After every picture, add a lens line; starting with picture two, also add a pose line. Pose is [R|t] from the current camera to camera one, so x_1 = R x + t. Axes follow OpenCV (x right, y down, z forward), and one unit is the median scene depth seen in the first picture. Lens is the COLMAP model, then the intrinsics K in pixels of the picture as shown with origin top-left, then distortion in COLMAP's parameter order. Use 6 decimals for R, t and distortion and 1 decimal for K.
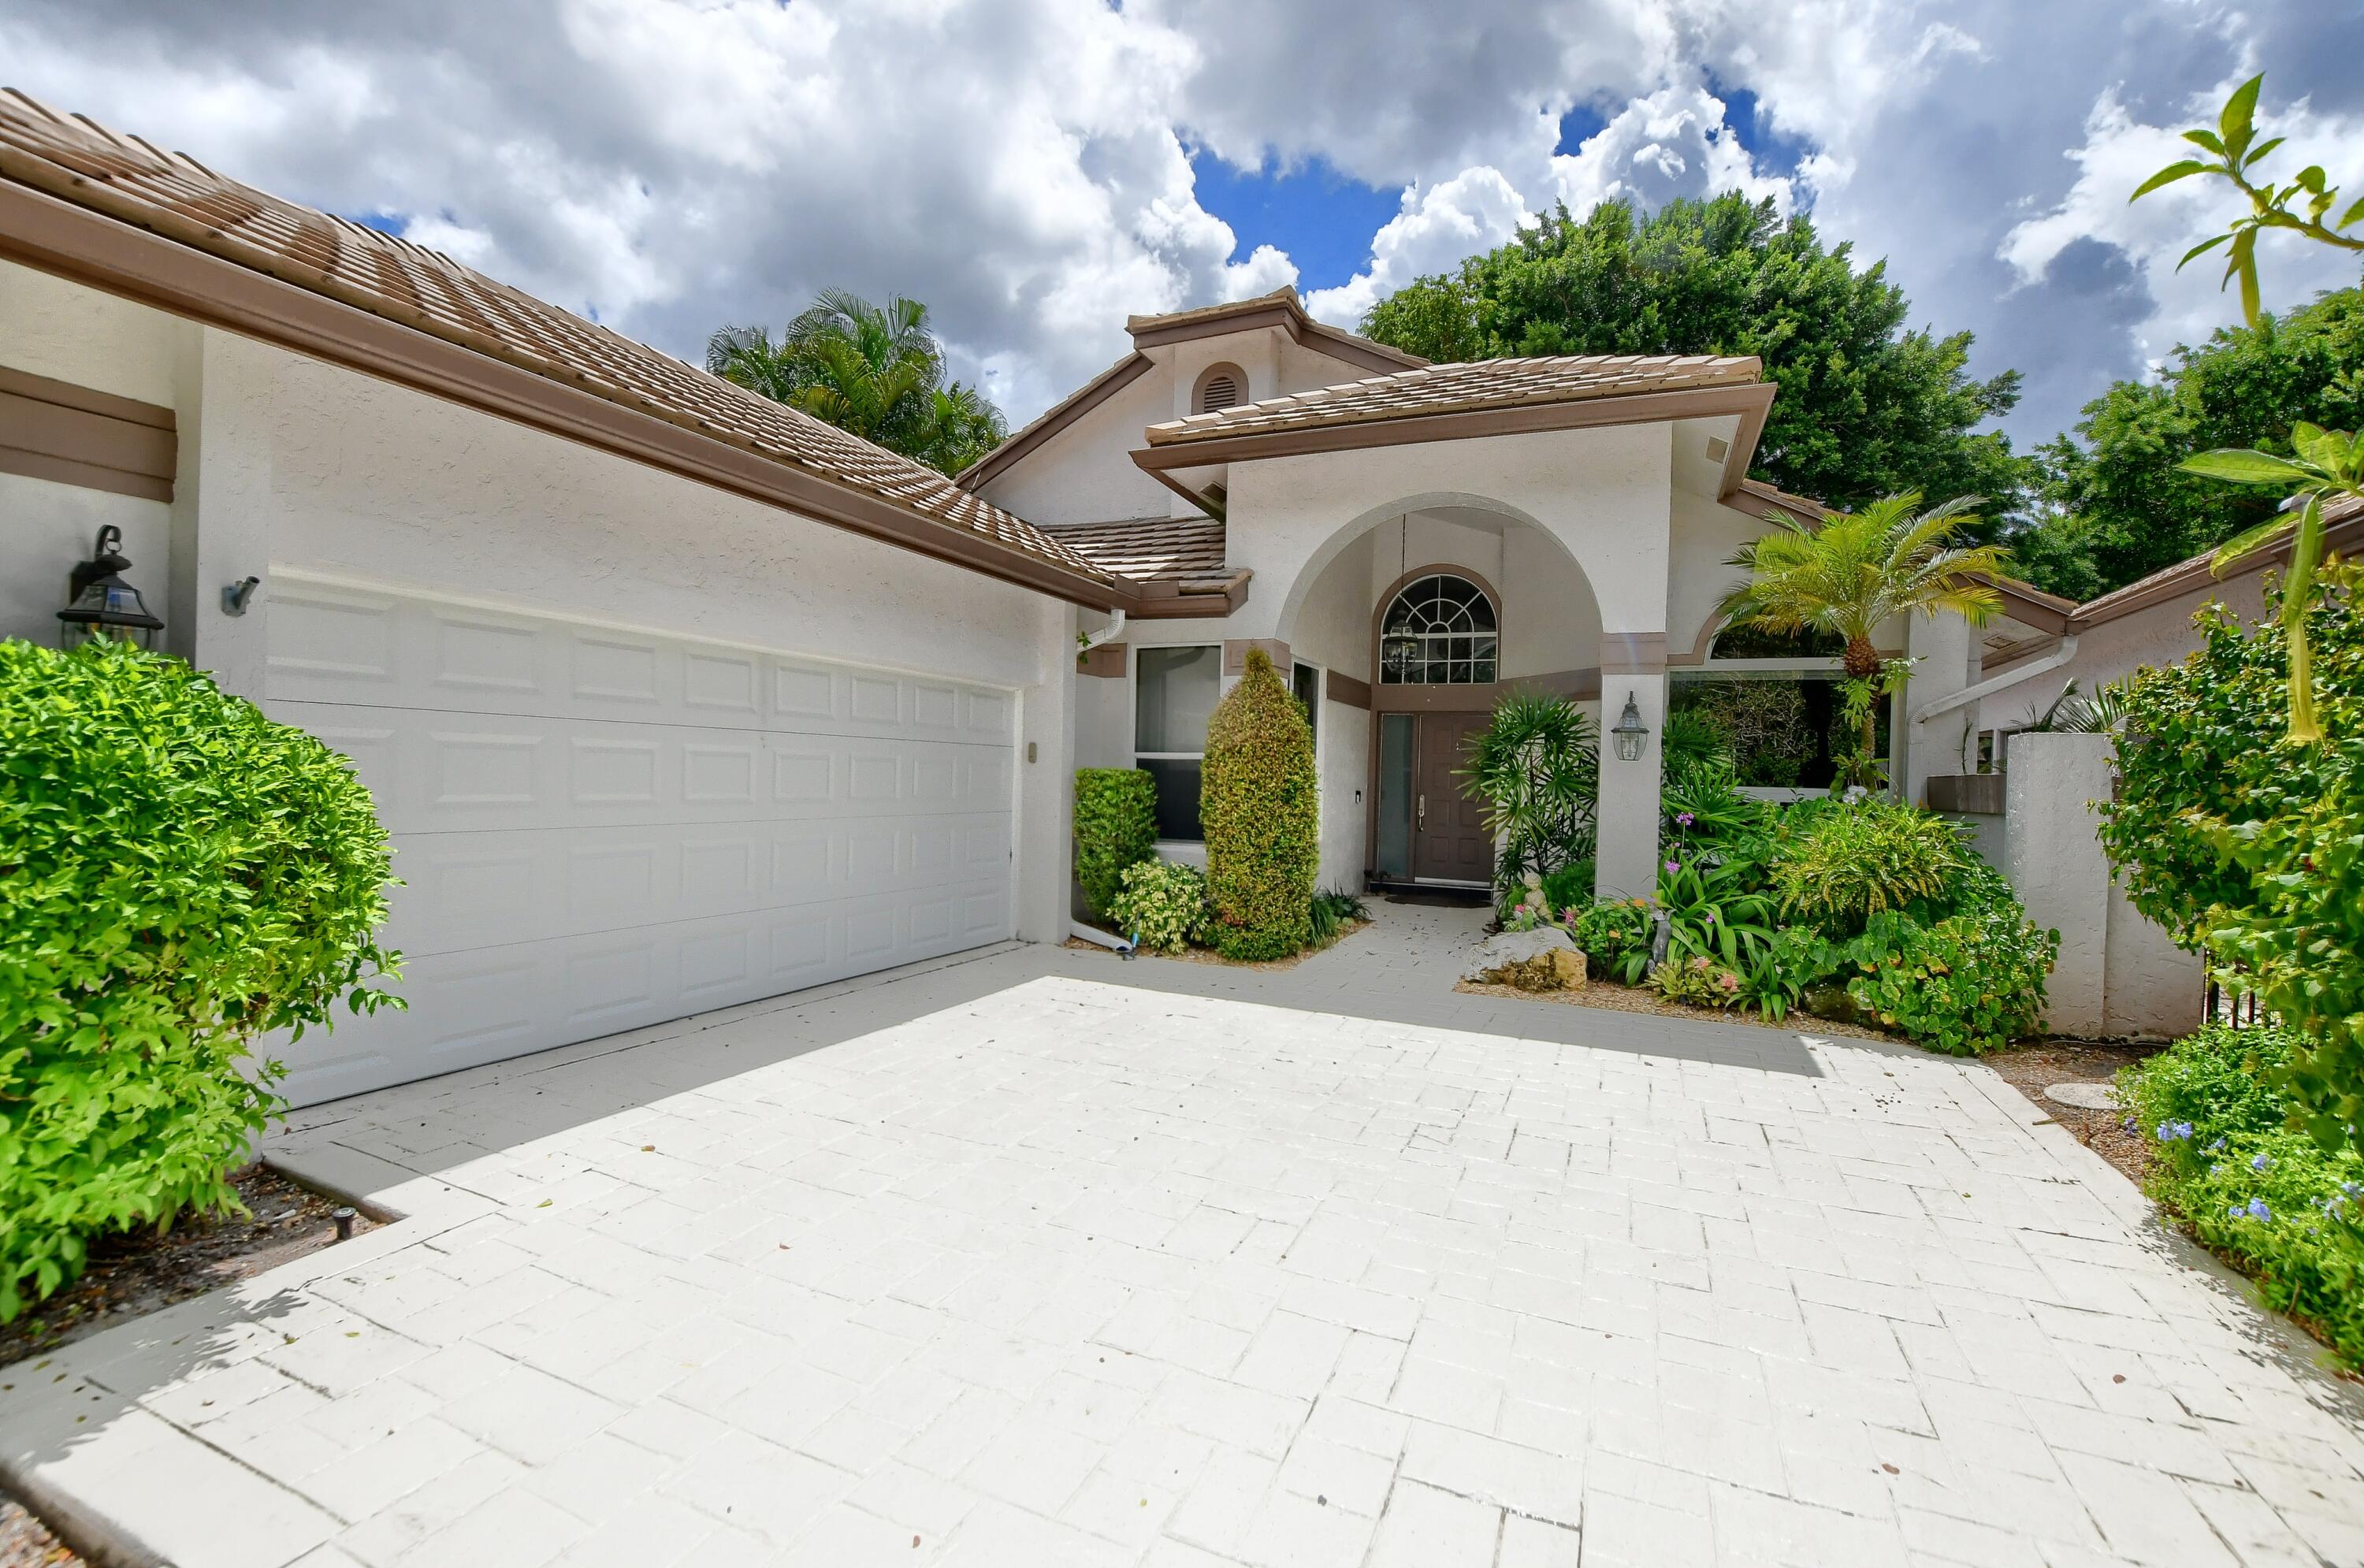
lens RADIAL K [[1043.9, 0, 1174.5], [0, 1043.9, 785.3], [0, 0, 1]] dist [-0.029829, 0.003124]
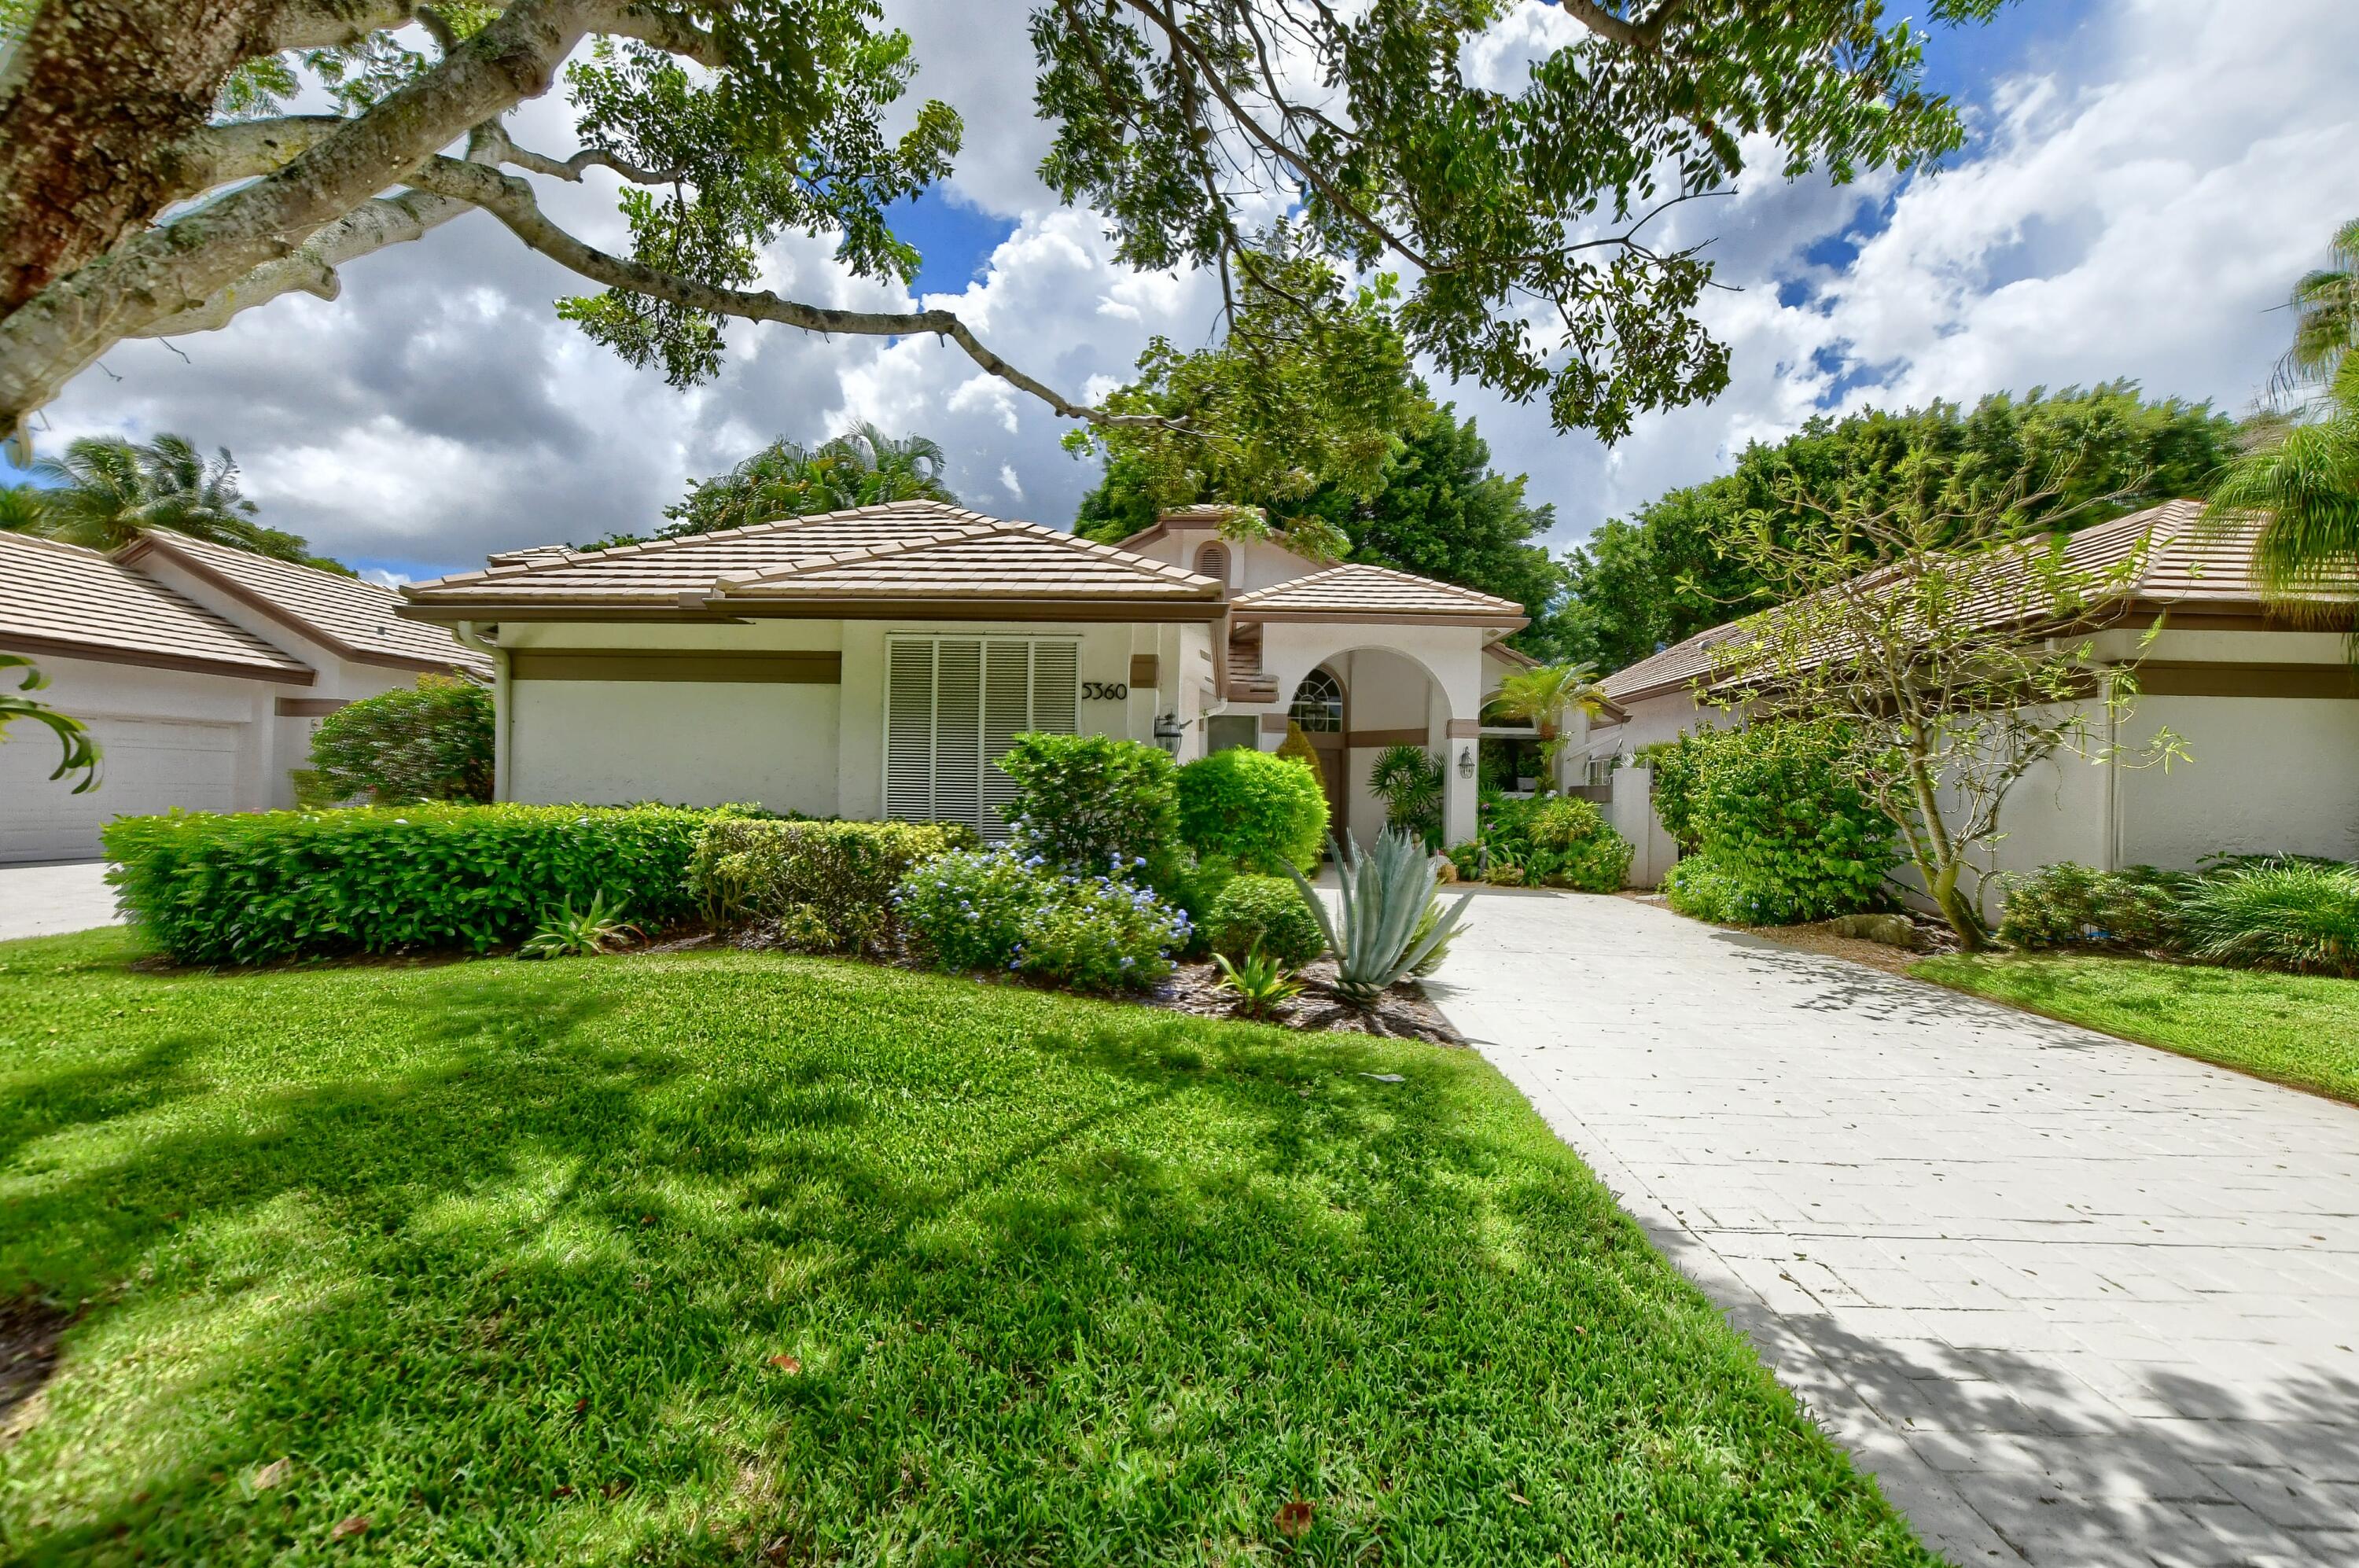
lens RADIAL K [[1041.7, 0, 1183.9], [0, 1041.7, 786.3], [0, 0, 1]] dist [-0.029829, 0.003124]
pose [[0.932312, -0.008332, 0.361558, -0.234843], [0.011193, 0.999920, -0.005819, -0.000775], [-0.361481, 0.009472, 0.932331, -0.212952]]
